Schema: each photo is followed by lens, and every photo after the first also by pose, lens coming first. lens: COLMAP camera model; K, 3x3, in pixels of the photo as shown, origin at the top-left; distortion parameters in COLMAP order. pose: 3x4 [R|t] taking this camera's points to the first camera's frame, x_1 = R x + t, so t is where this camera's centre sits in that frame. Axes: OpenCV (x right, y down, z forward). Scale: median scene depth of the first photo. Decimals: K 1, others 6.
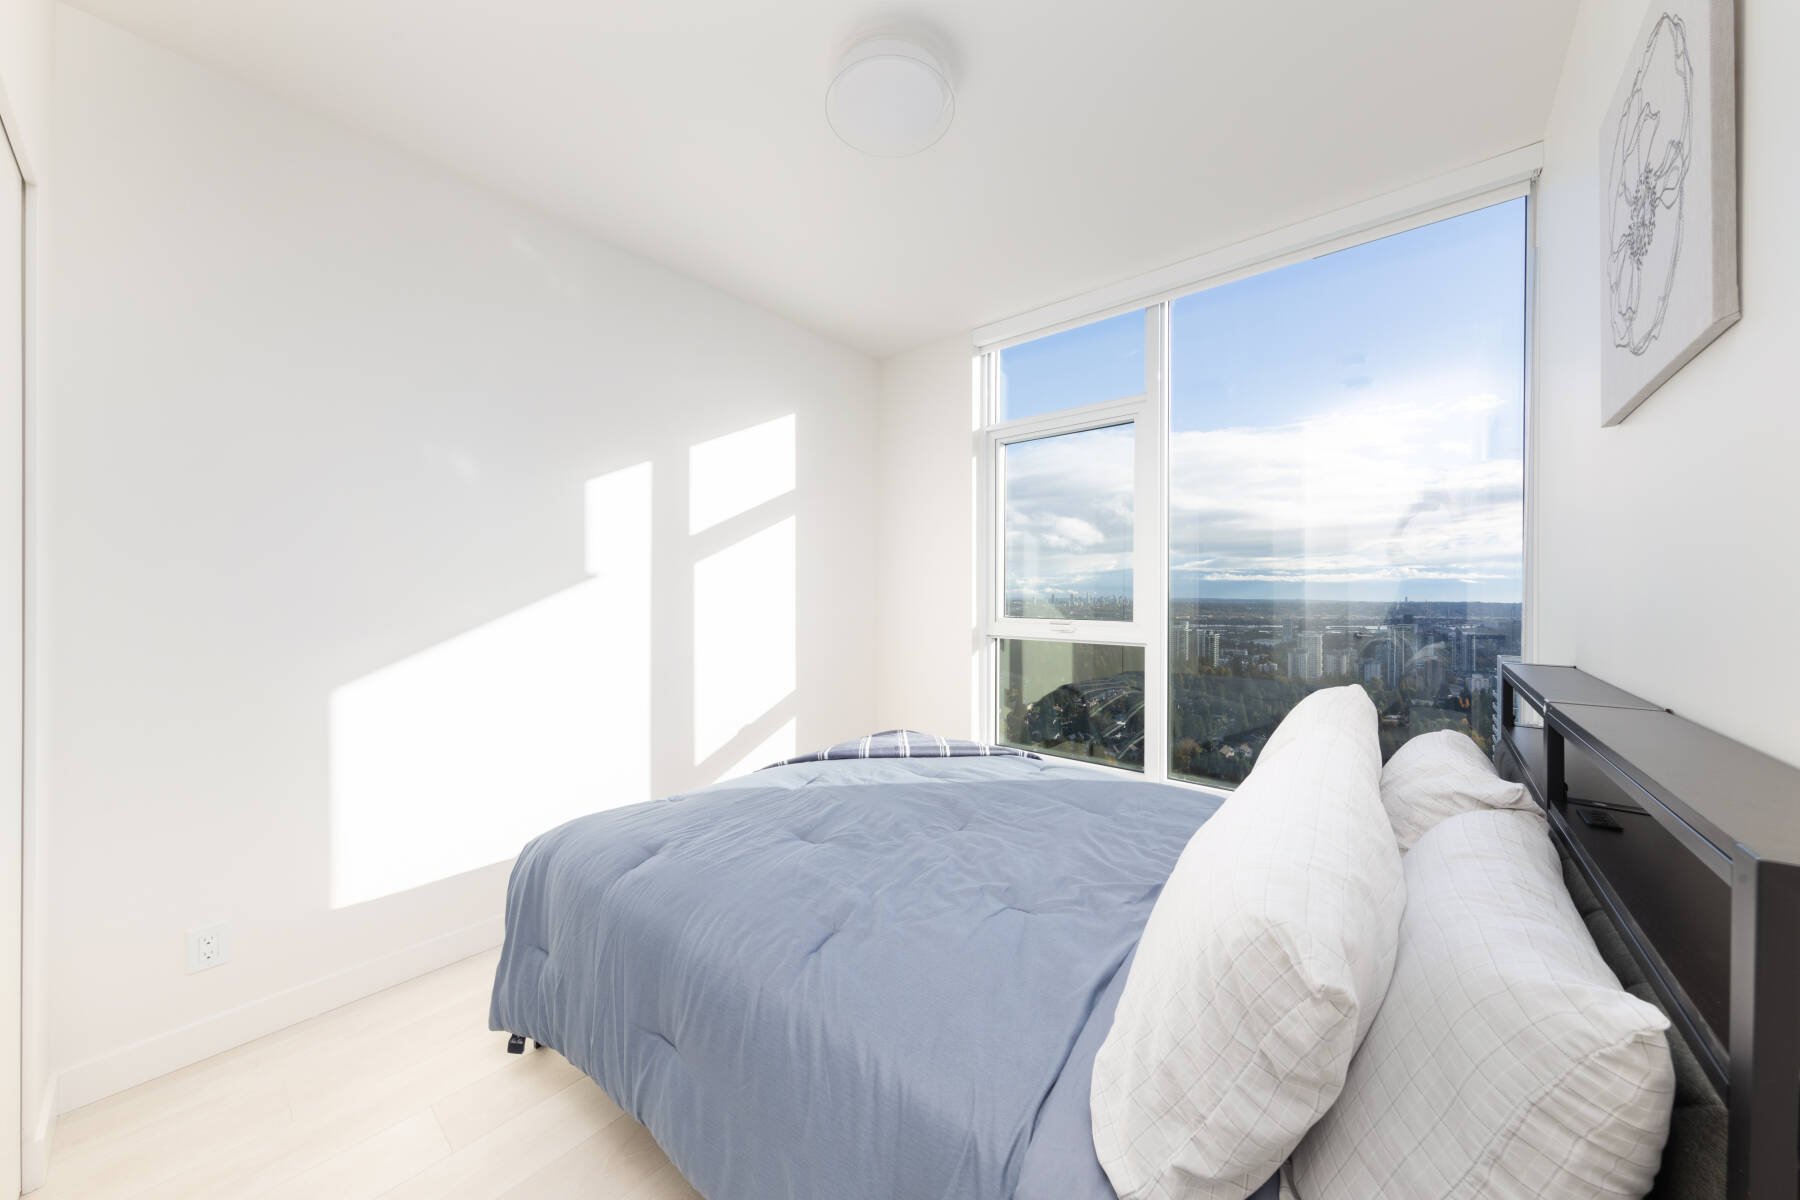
lens RADIAL K [[605.4, 0, 903.7], [0, 605.4, 590.9], [0, 0, 1]] dist [0.010980, 0.000073]
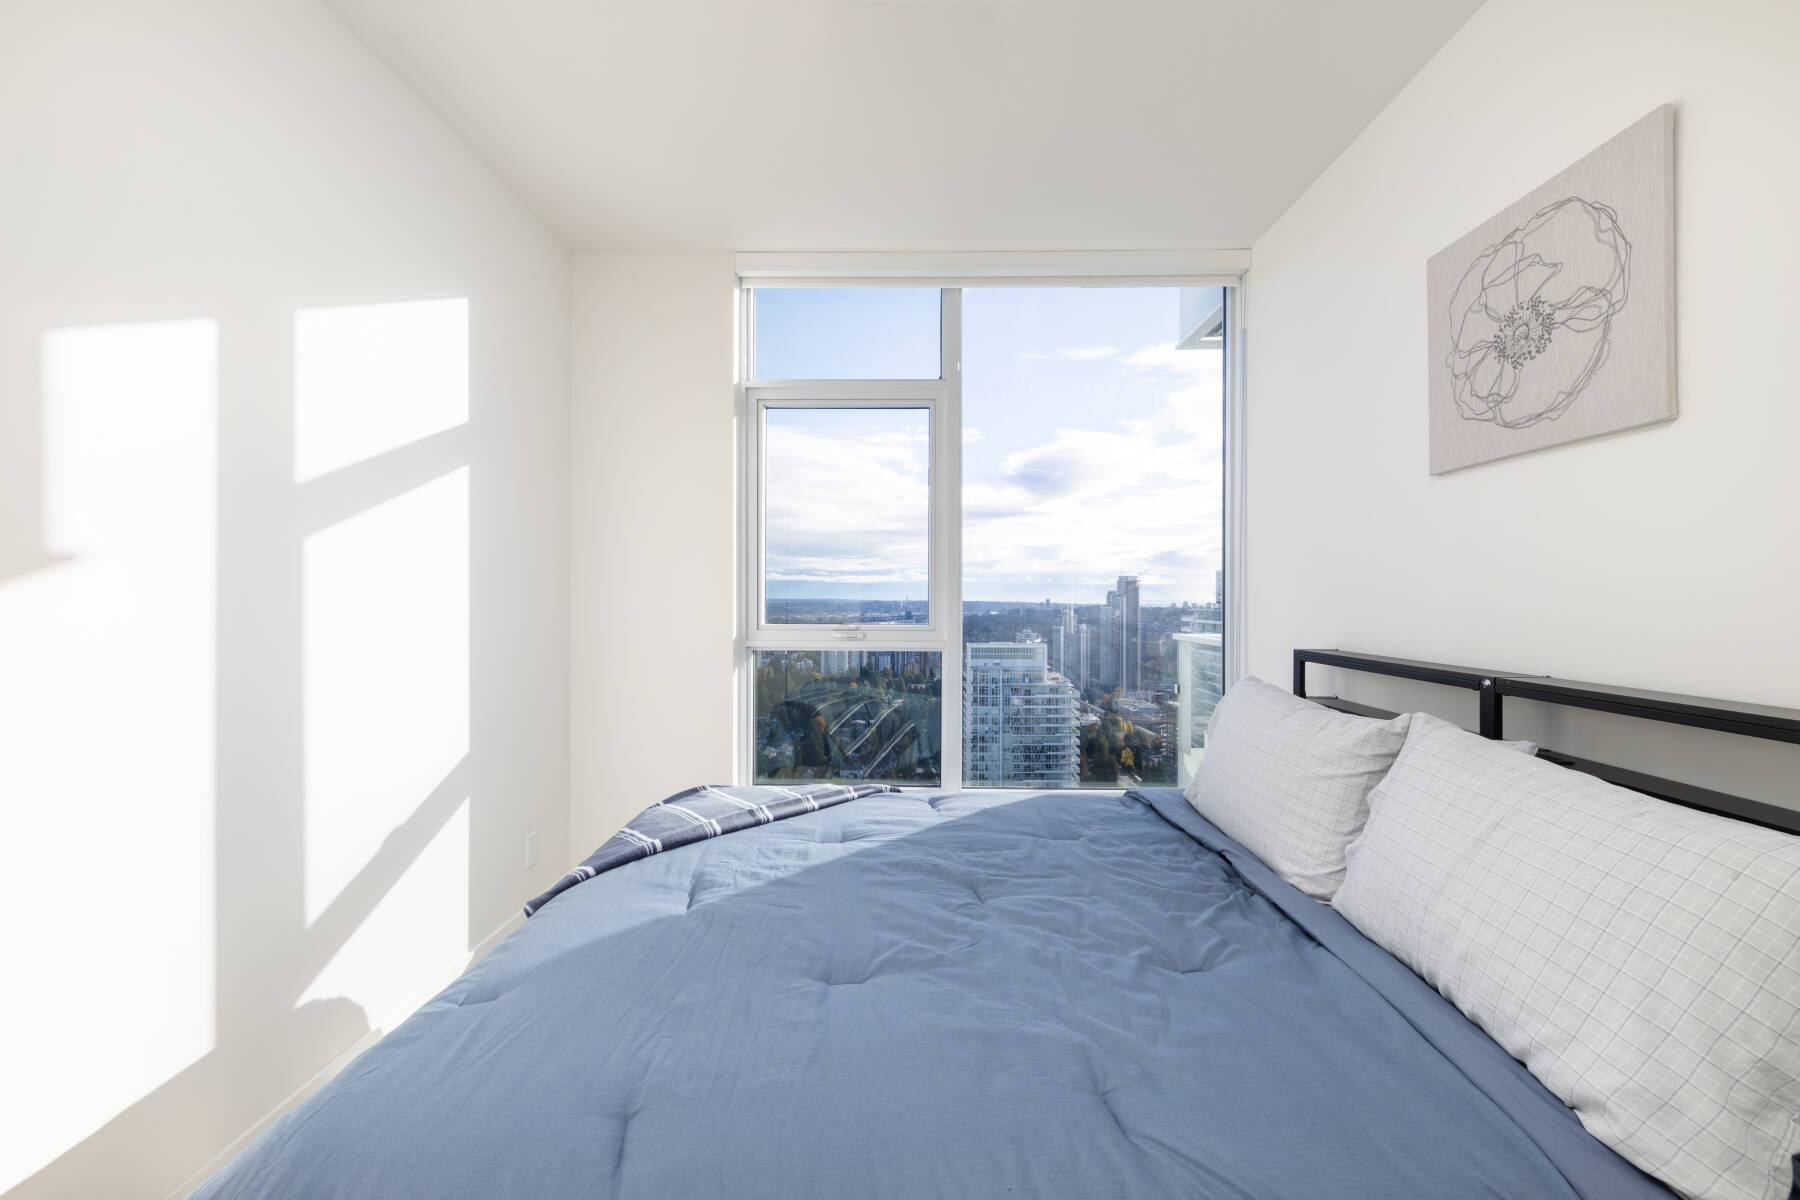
lens RADIAL K [[681.0, 0, 899.4], [0, 681.0, 596.9], [0, 0, 1]] dist [0.000544, -0.000107]
pose [[0.782597, -0.003141, 0.622521, -0.418398], [-0.003162, 0.999954, 0.009020, -0.002153], [-0.622521, -0.009027, 0.782551, 0.301402]]
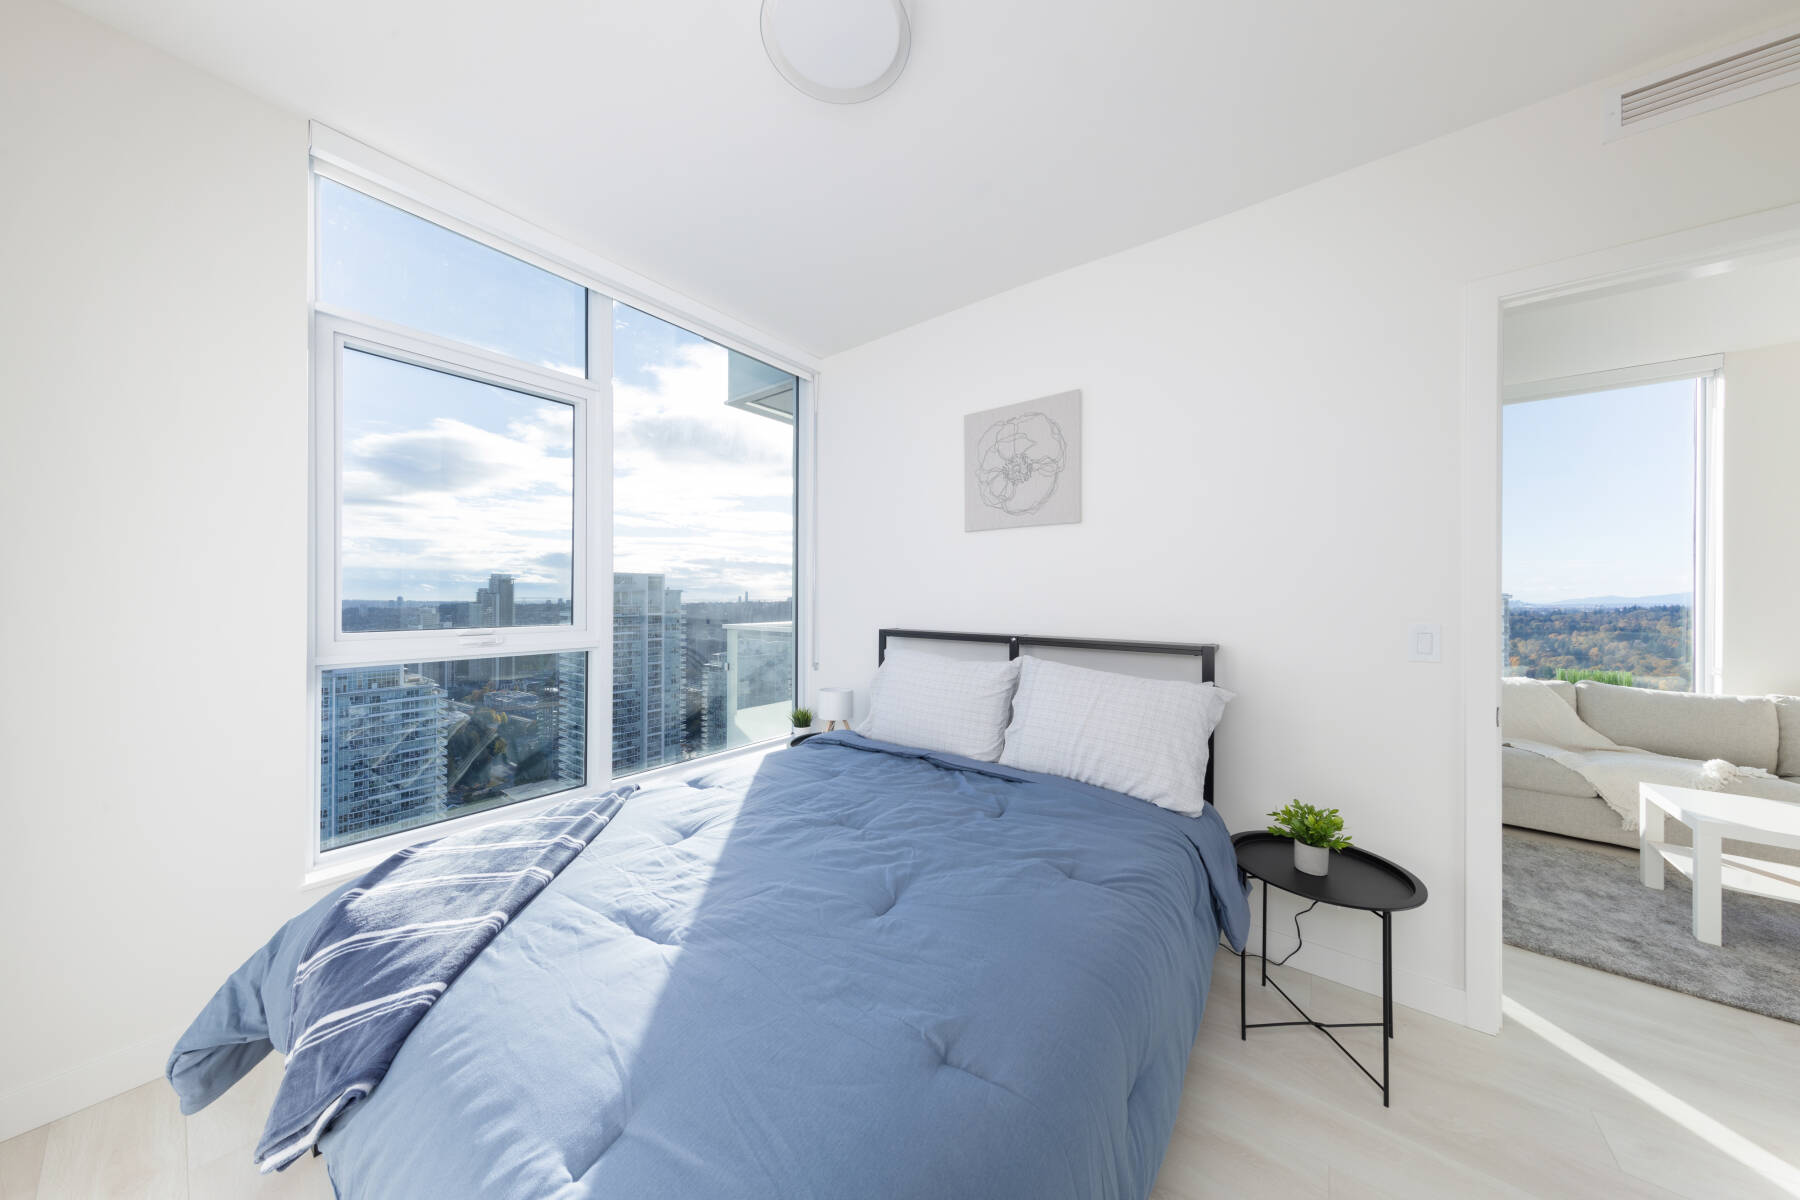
lens RADIAL K [[561.8, 0, 887.6], [0, 561.8, 595.0], [0, 0, 1]] dist [0.006663, -0.000219]
pose [[-0.027439, -0.004024, 0.999615, -0.672310], [-0.009755, 0.999945, 0.003757, -0.003742], [-0.999576, -0.009648, -0.027477, 0.769204]]
